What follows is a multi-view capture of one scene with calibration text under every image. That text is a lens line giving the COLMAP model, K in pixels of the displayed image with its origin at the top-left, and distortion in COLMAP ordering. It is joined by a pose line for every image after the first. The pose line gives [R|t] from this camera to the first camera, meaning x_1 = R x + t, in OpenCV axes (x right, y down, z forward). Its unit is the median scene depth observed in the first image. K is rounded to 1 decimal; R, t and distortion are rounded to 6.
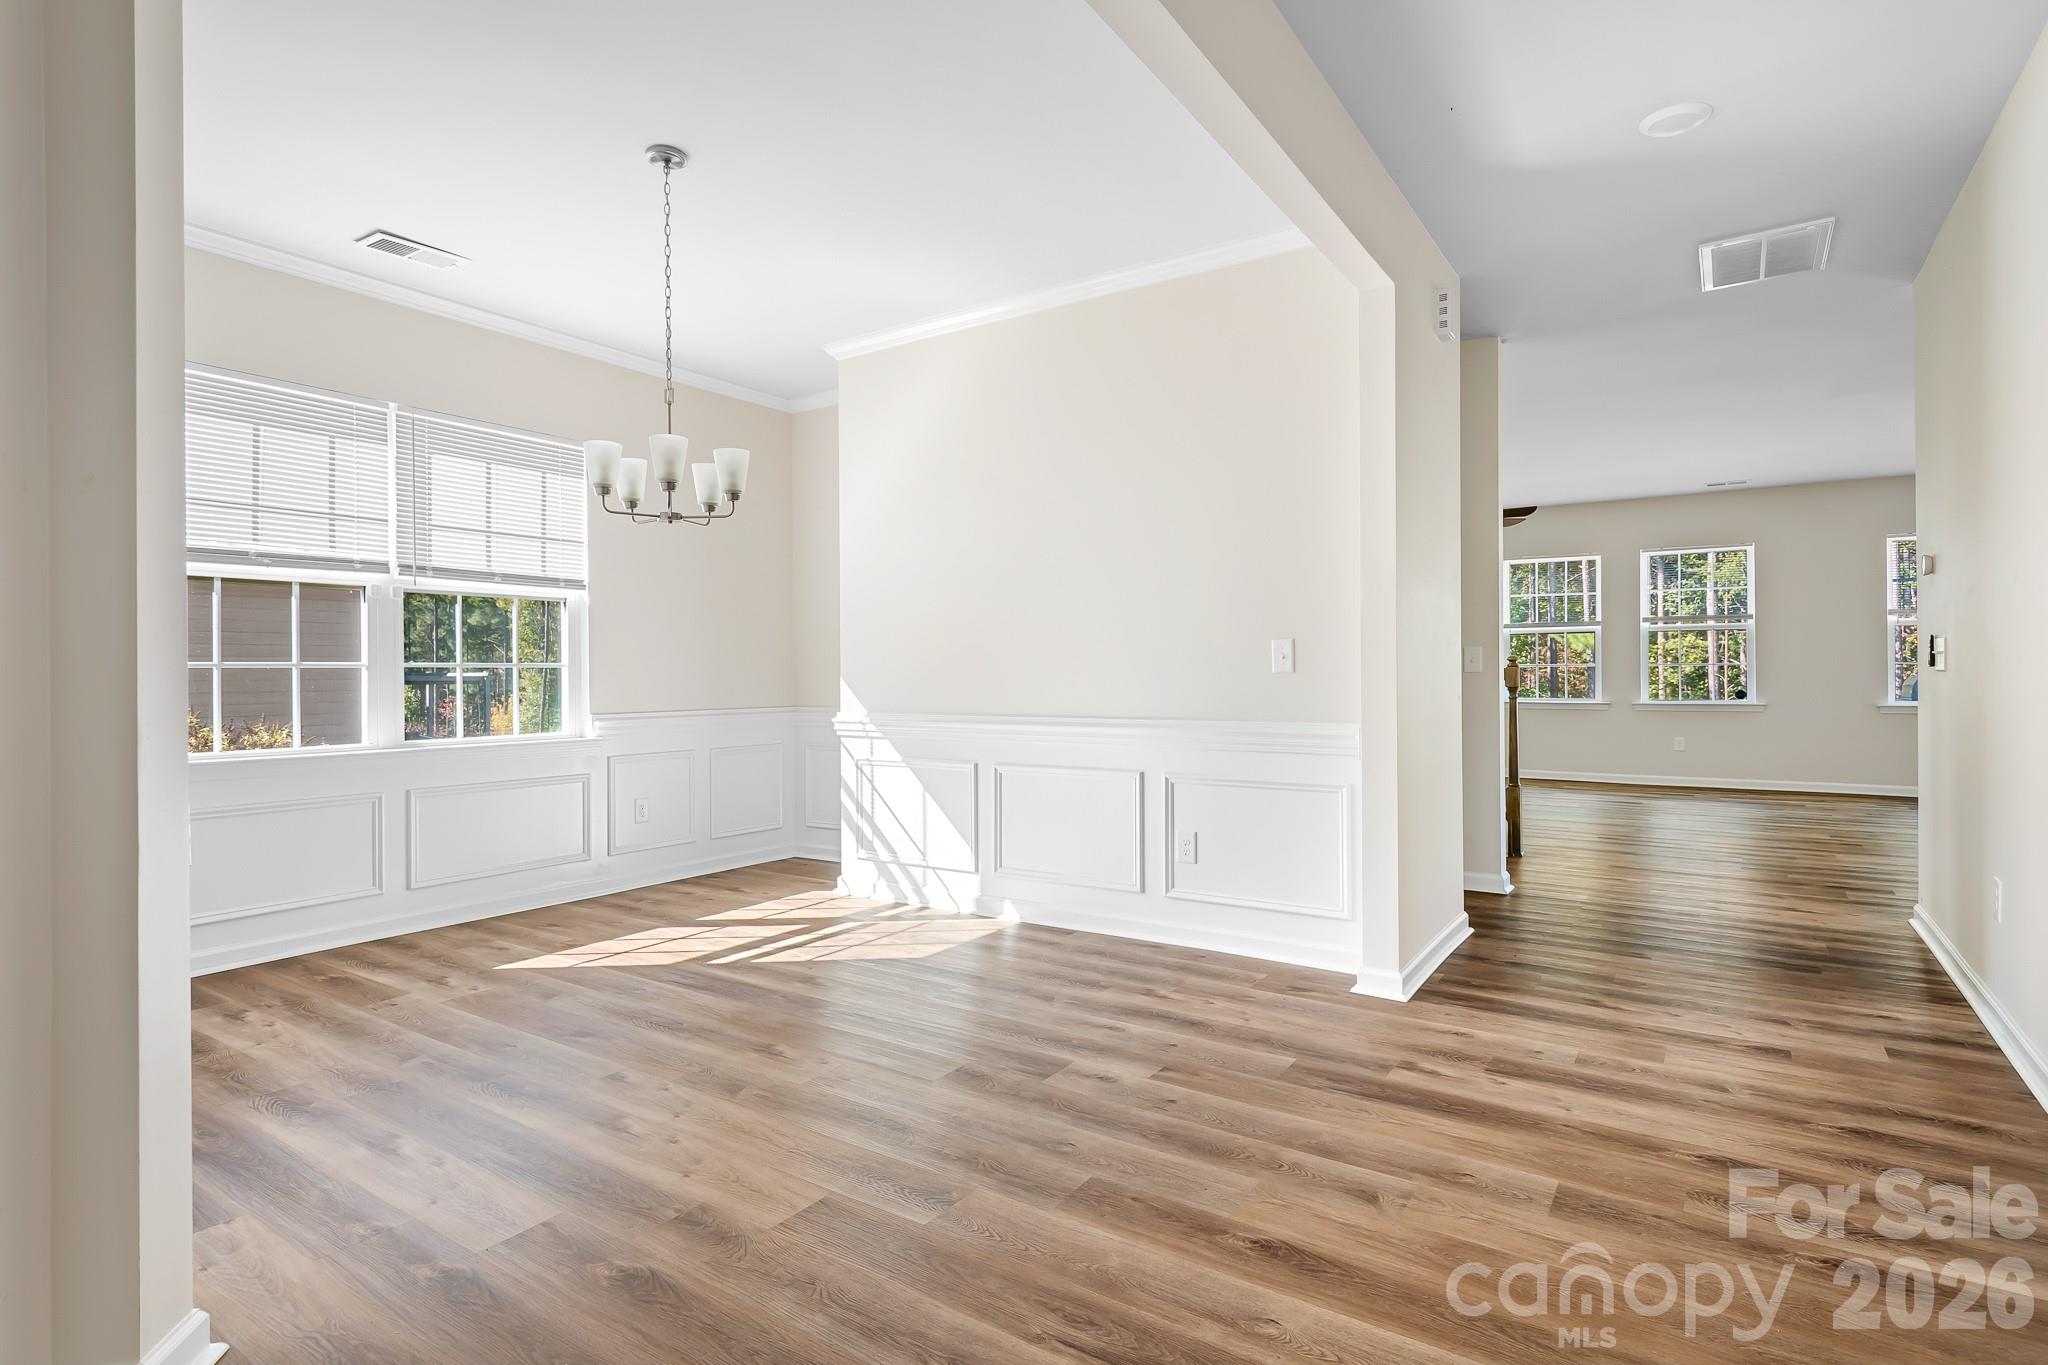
lens RADIAL K [[1067.1, 0, 1014.9], [0, 1067.1, 681.3], [0, 0, 1]] dist [0.021794, -0.004693]
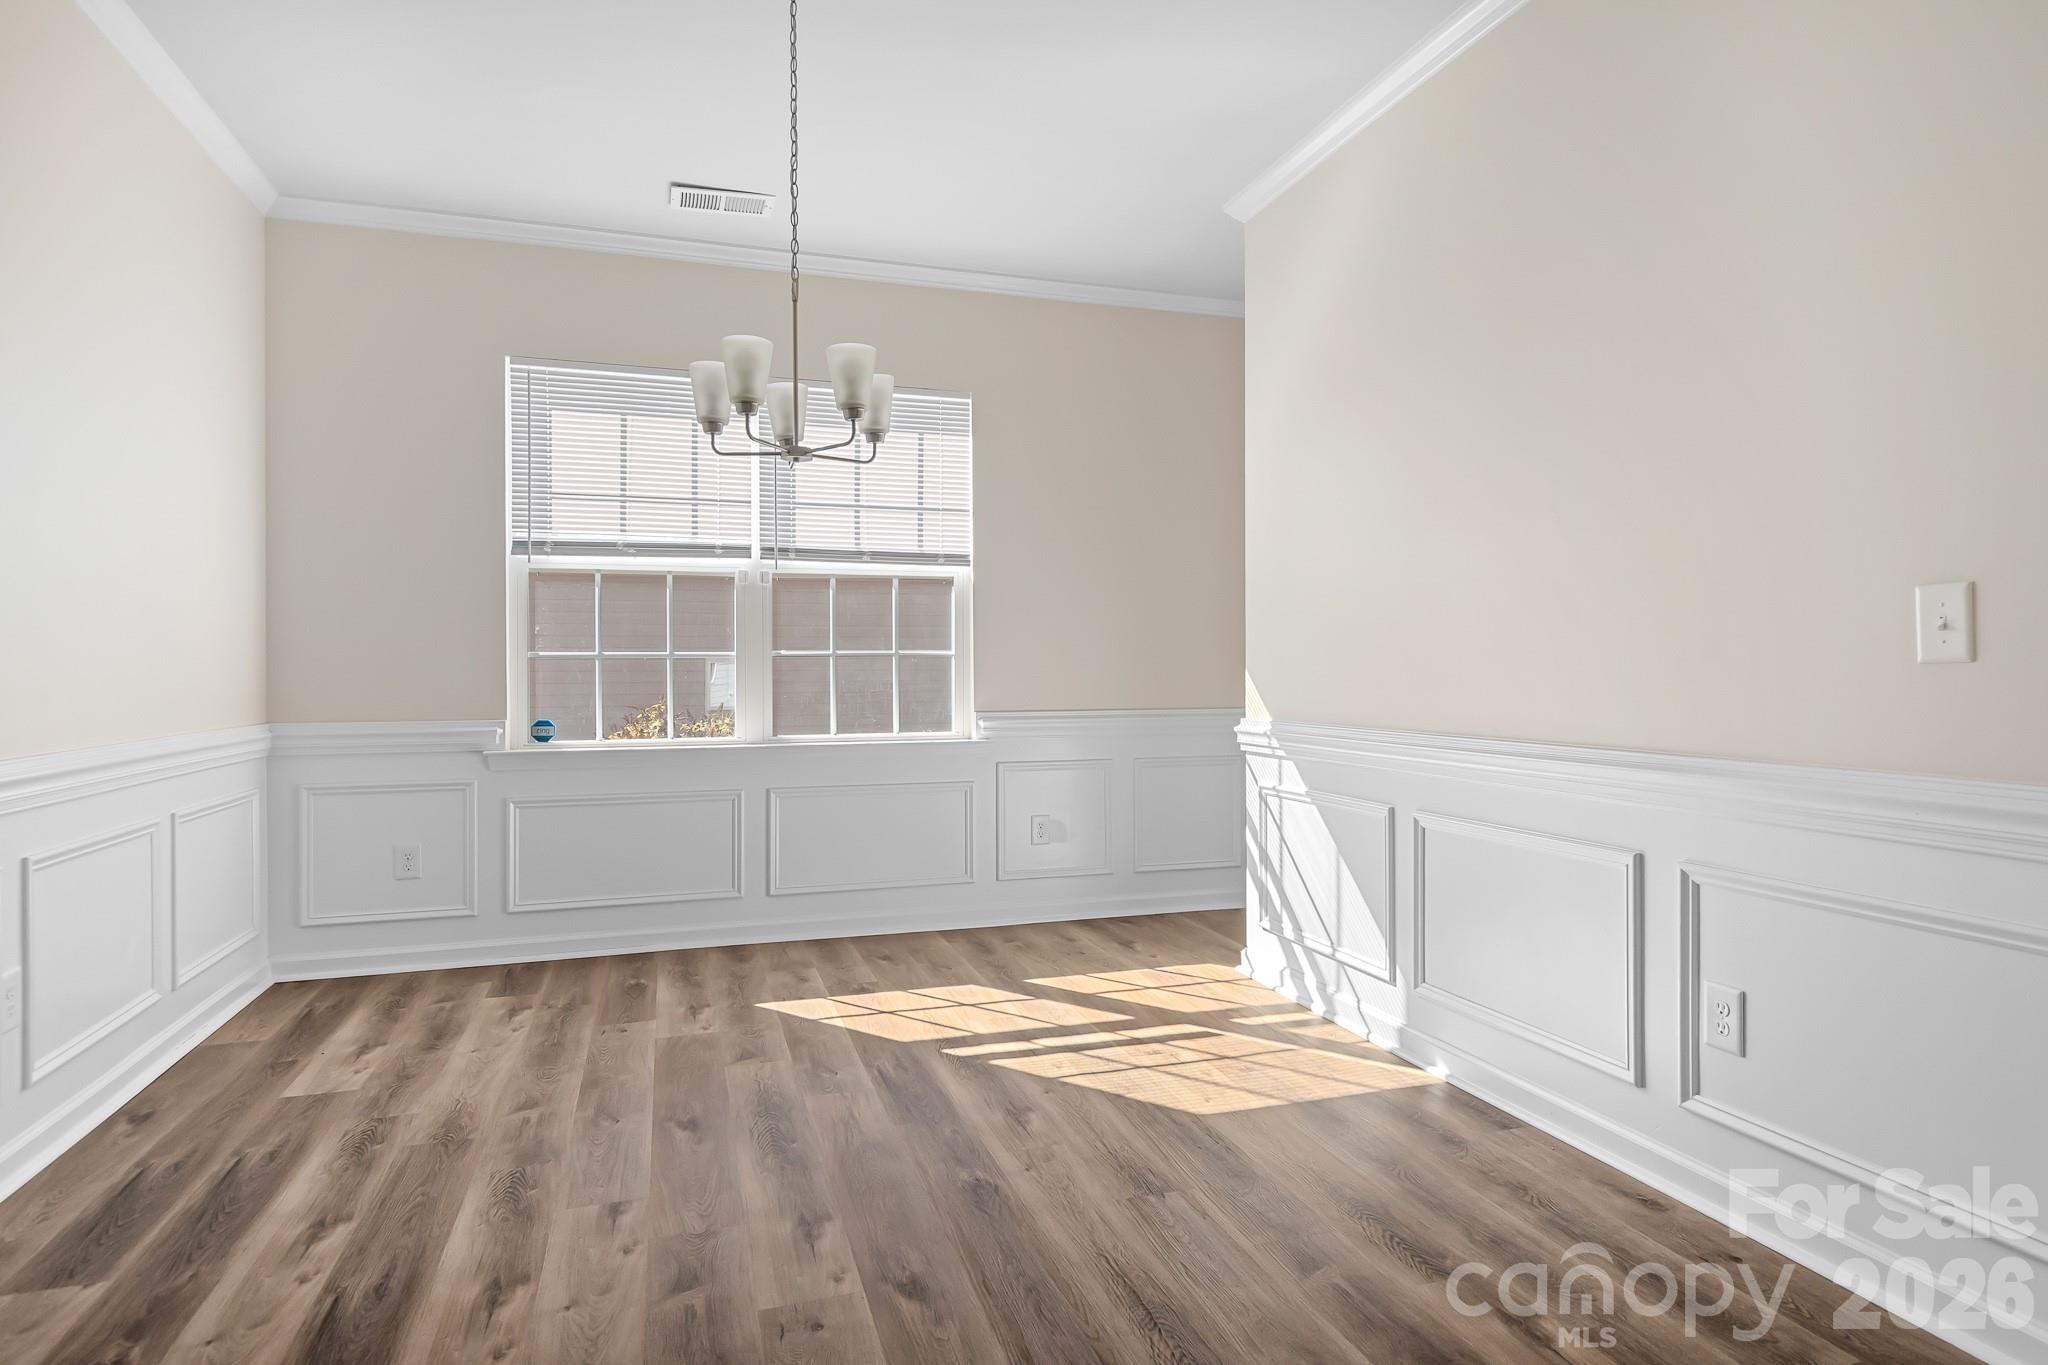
lens RADIAL K [[1133.7, 0, 1023.6], [0, 1133.7, 672.2], [0, 0, 1]] dist [0.024475, -0.013442]
pose [[0.780833, 0.004750, -0.624722, 0.214825], [-0.004613, 0.999988, 0.001838, -0.002837], [0.624723, 0.001447, 0.780845, 0.354313]]
